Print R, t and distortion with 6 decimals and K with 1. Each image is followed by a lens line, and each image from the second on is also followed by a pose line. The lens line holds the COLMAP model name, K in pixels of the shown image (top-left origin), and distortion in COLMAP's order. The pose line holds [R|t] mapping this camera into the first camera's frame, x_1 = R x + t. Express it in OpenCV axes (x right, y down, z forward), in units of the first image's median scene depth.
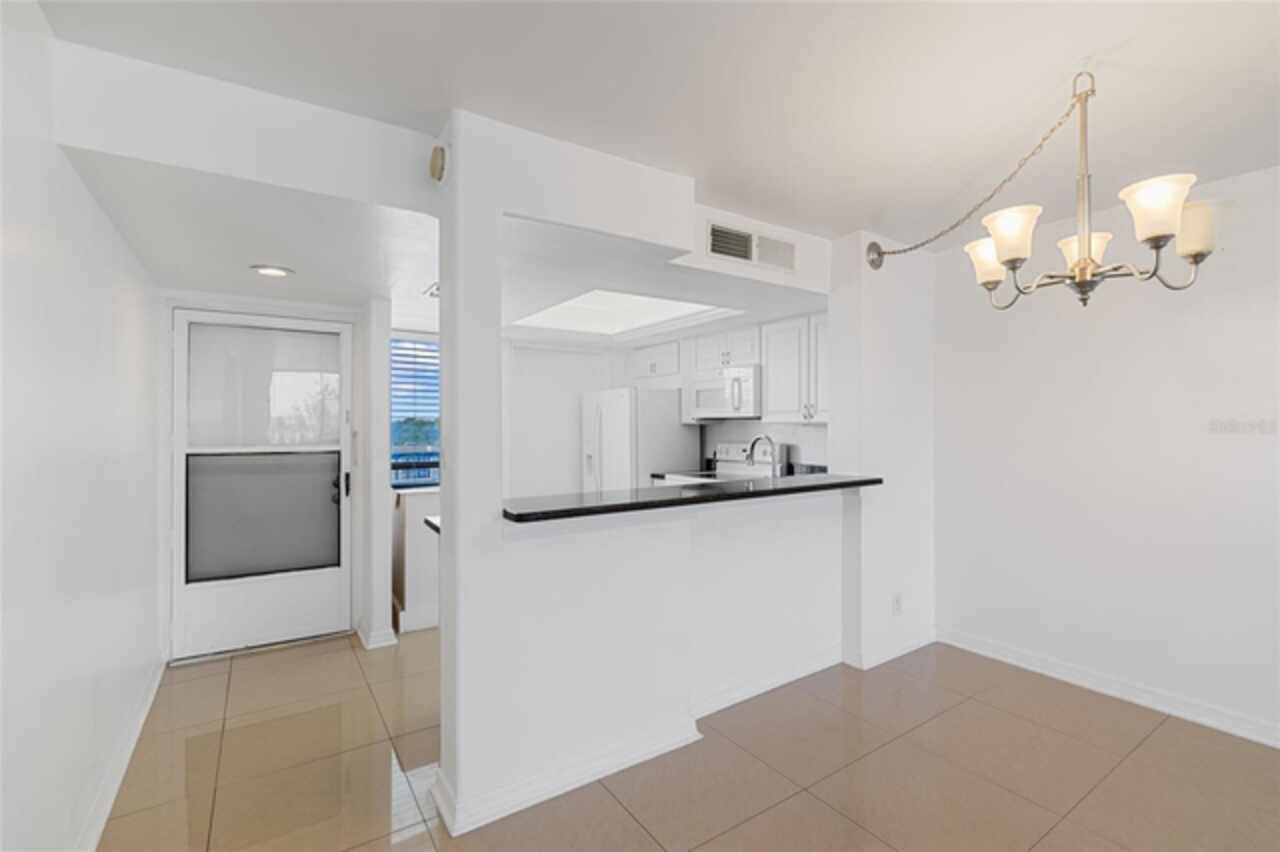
lens RADIAL K [[568.4, 0, 635.8], [0, 568.4, 422.1], [0, 0, 1]] dist [0.002952, 0.000524]
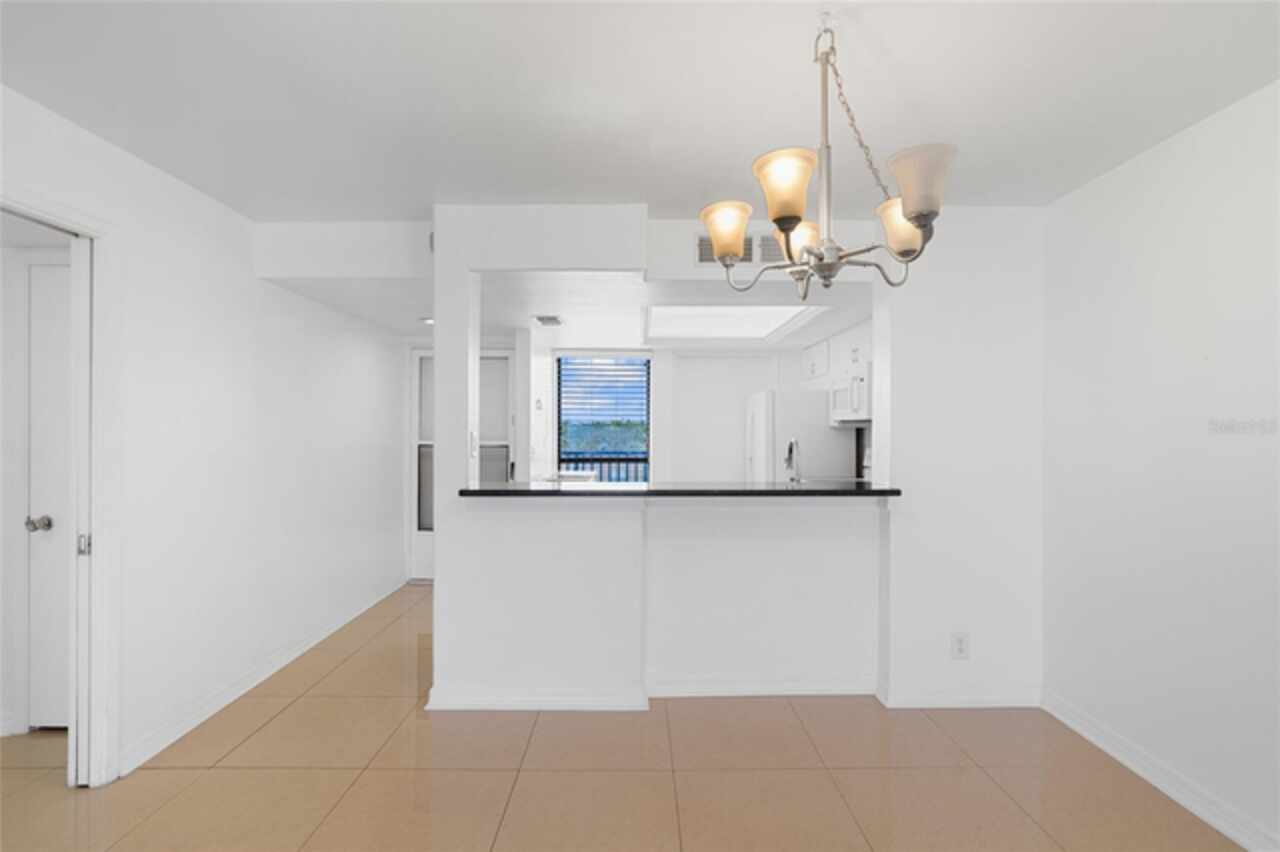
lens RADIAL K [[568.4, 0, 631.2], [0, 568.4, 429.2], [0, 0, 1]] dist [0.002952, 0.000524]
pose [[0.836884, 0.006763, -0.547338, 0.453956], [-0.002868, 0.999964, 0.007970, 0.000155], [0.547373, -0.005100, 0.836873, 0.040869]]
